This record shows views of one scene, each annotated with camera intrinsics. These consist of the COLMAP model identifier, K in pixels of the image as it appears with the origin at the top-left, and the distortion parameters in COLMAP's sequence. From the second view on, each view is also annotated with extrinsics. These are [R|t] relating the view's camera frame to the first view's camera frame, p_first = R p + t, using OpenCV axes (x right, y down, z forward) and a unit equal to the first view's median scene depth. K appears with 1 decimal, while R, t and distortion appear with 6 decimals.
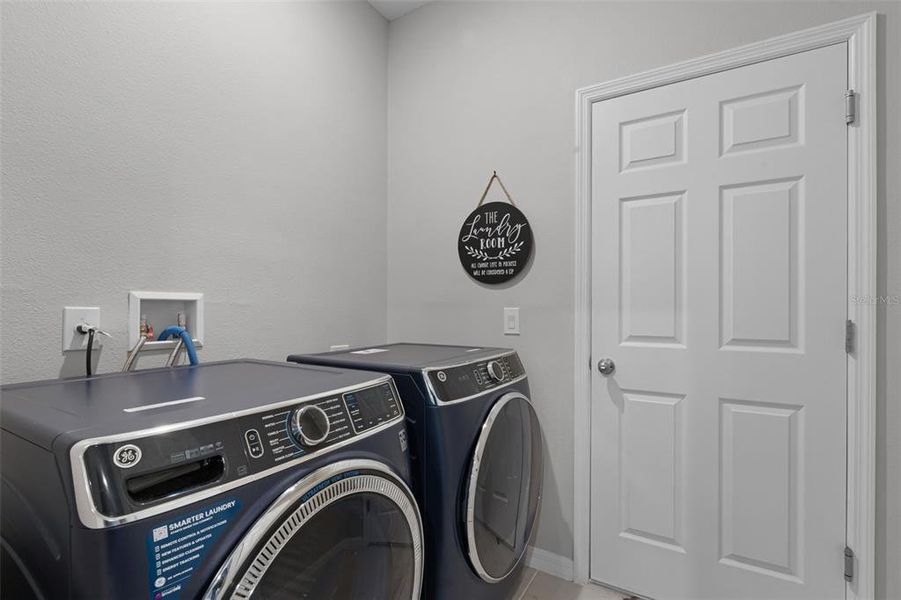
lens RADIAL K [[422.5, 0, 447.4], [0, 422.5, 307.4], [0, 0, 1]] dist [0.000483, -0.000065]
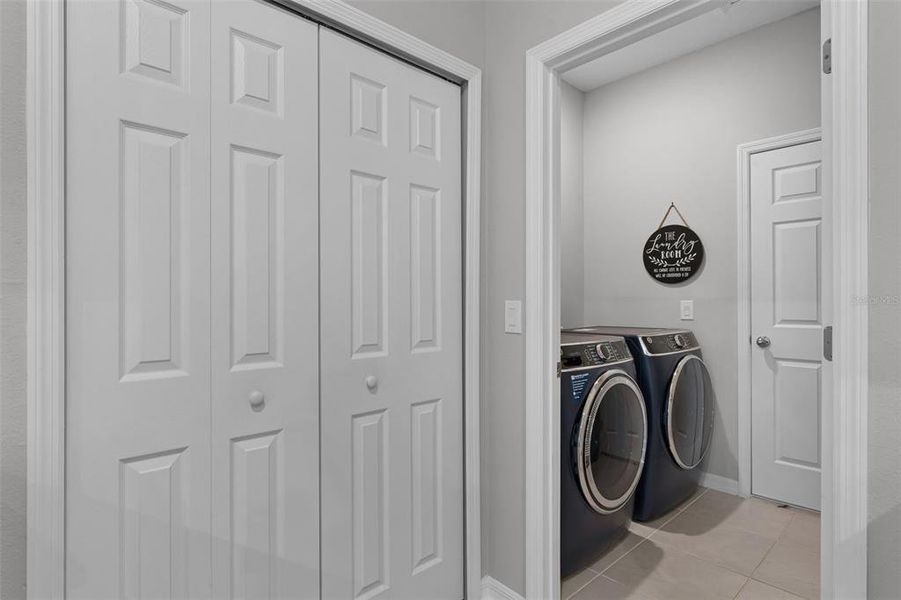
lens RADIAL K [[458.5, 0, 450.5], [0, 458.5, 300.0], [0, 0, 1]] dist [-0.002938, -0.000062]
pose [[0.961618, -0.005514, -0.274336, -0.191978], [0.004010, 0.999974, -0.006044, 0.005295], [0.274362, 0.004712, 0.961615, -0.698744]]
